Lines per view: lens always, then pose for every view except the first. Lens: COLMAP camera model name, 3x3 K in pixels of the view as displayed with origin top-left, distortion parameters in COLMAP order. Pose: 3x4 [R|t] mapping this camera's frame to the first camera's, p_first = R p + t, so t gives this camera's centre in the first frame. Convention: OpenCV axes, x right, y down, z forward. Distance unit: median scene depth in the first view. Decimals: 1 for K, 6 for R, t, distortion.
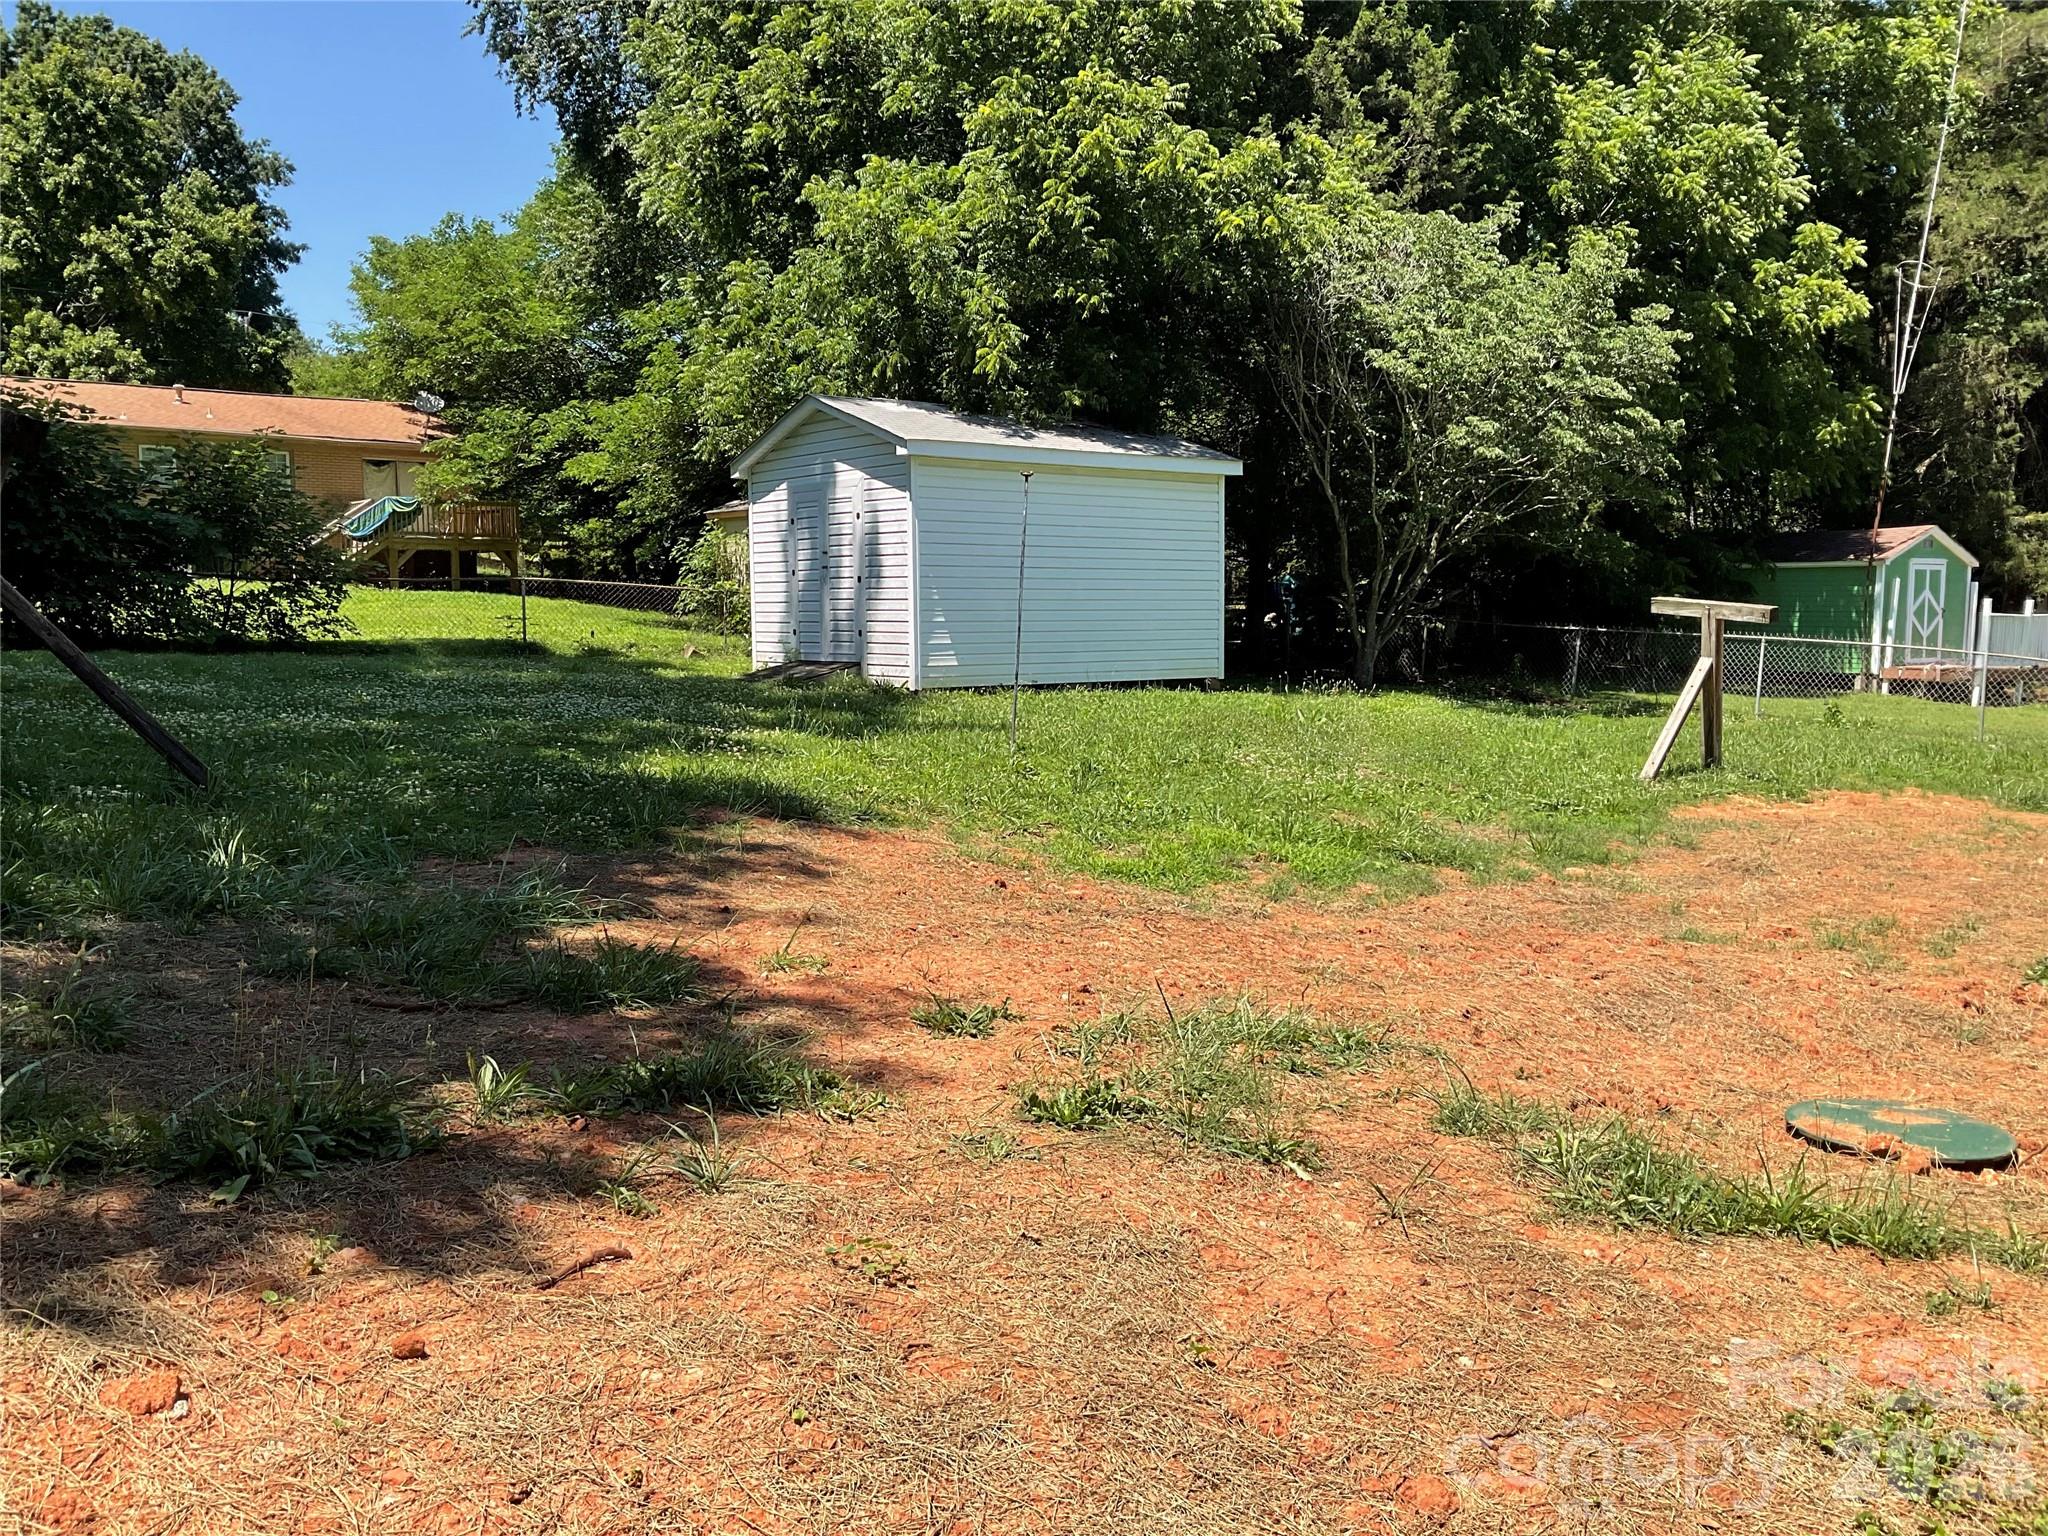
lens RADIAL K [[1679.1, 0, 1011.7], [0, 1679.1, 778.1], [0, 0, 1]] dist [0.068373, -0.132462]
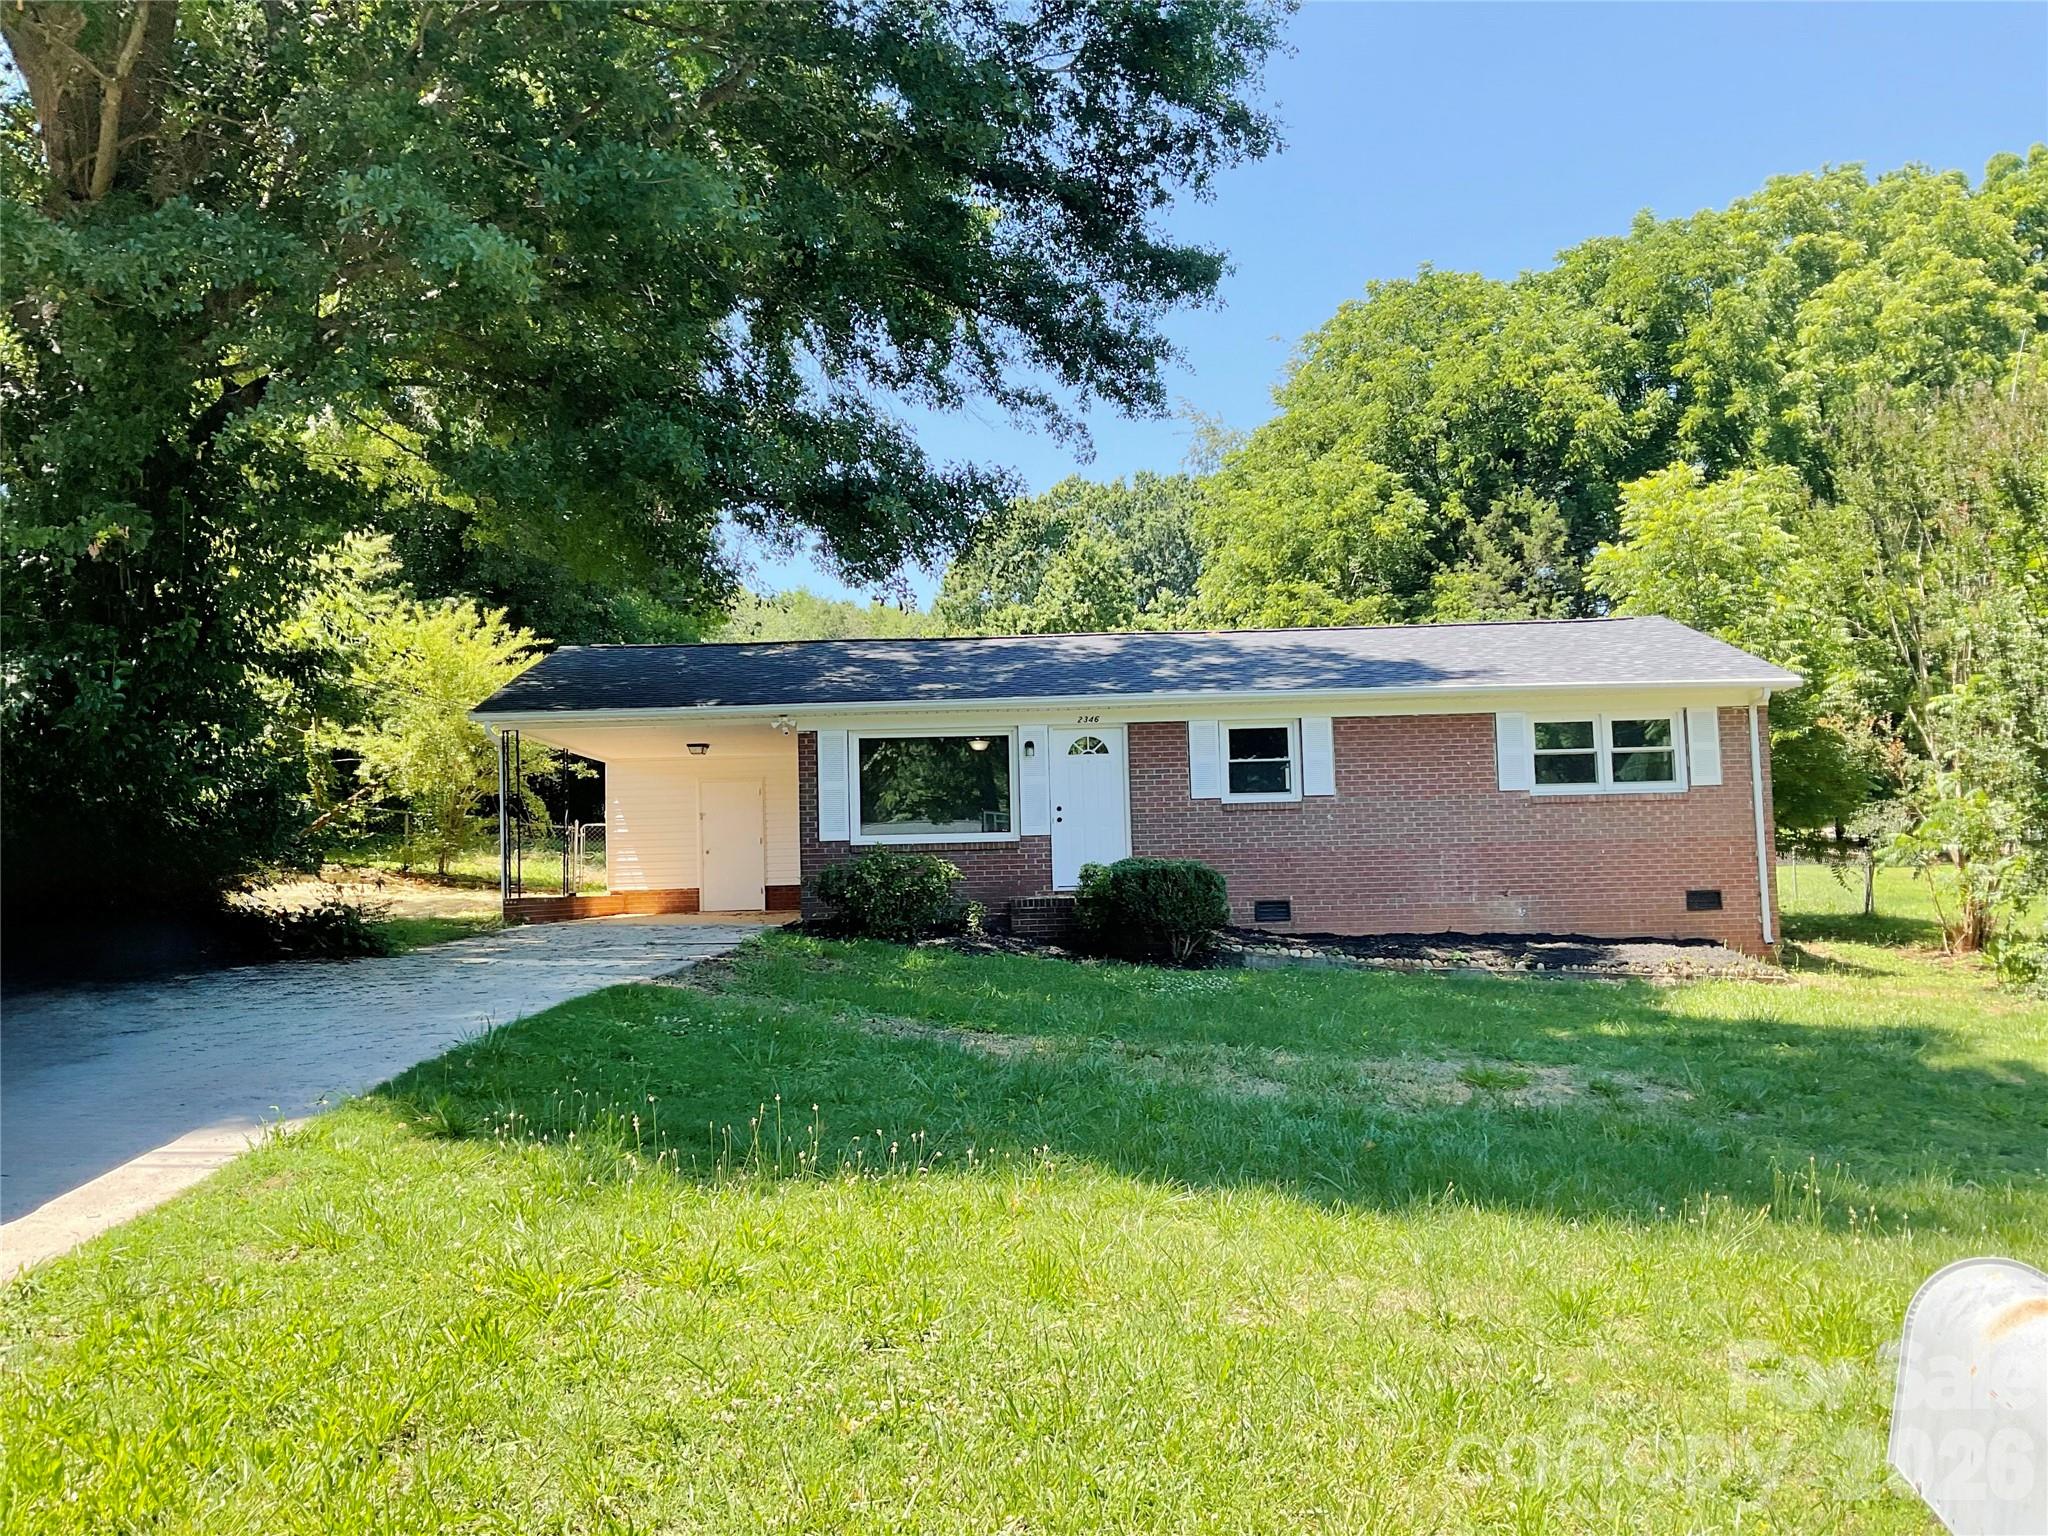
lens RADIAL K [[1679.1, 0, 1018.4], [0, 1679.1, 764.3], [0, 0, 1]] dist [0.068373, -0.132462]
pose [[0.775266, -0.058386, -0.628930, 0.501396], [-0.046171, 0.987816, -0.148617, 0.075577], [0.629945, 0.144256, 0.763125, -0.385156]]
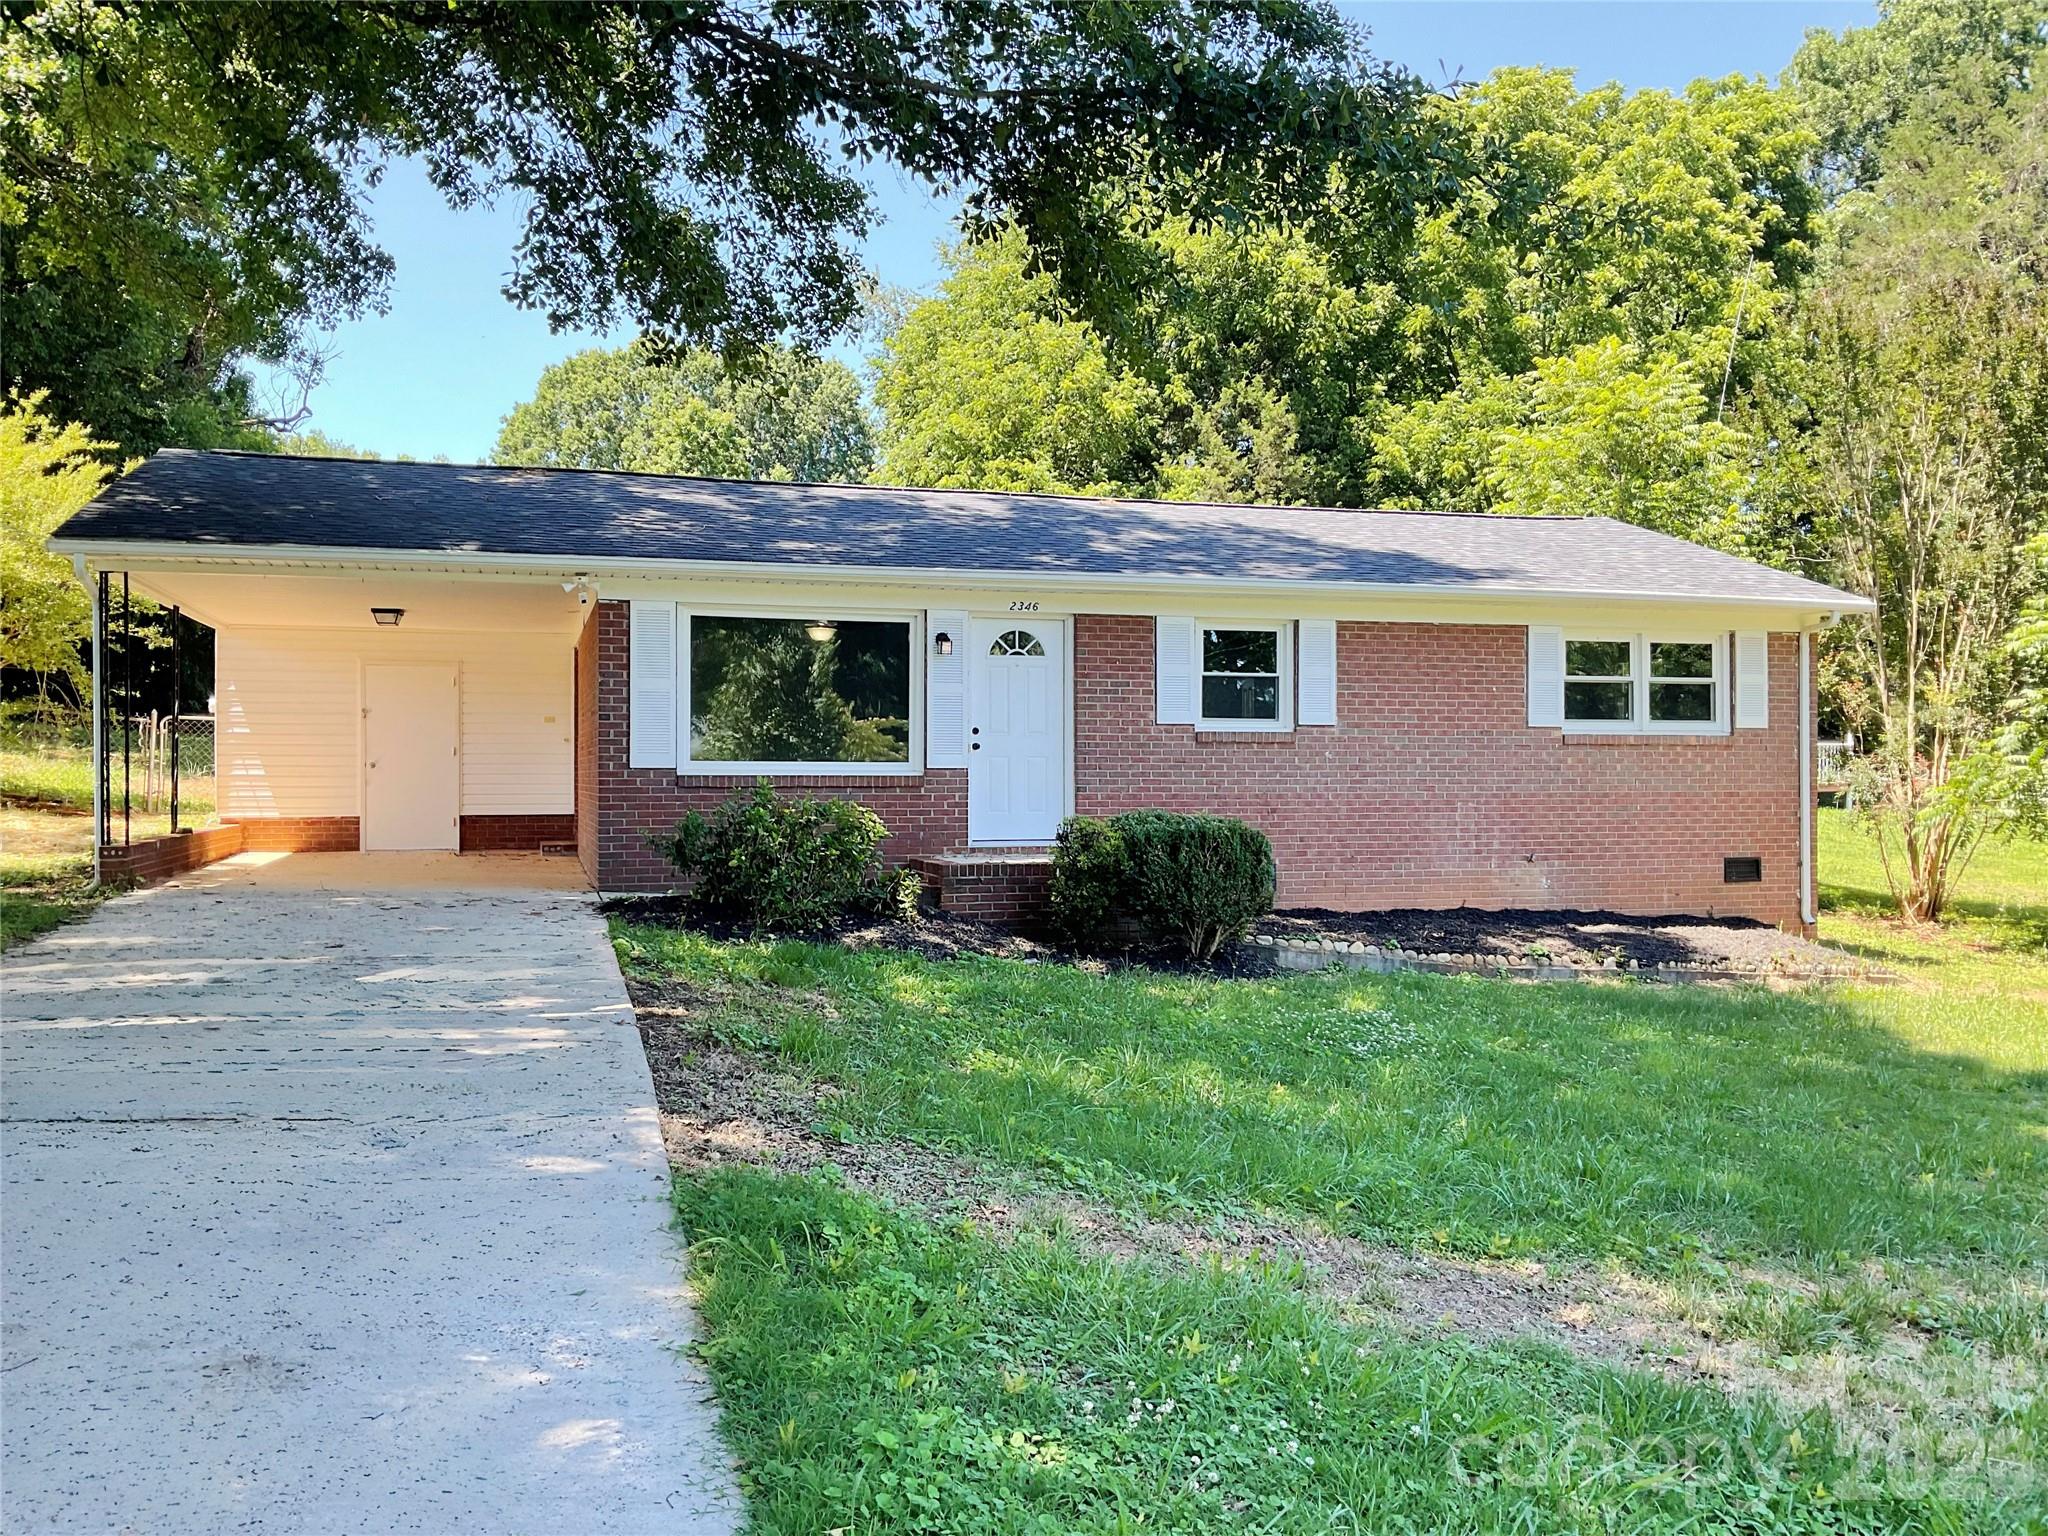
lens RADIAL K [[1679.1, 0, 1020.6], [0, 1679.1, 775.1], [0, 0, 1]] dist [0.068373, -0.132462]
pose [[0.920633, 0.008534, -0.390335, 0.357832], [-0.048727, 0.994456, -0.093184, 0.057389], [0.387376, 0.104808, 0.915945, -0.319695]]
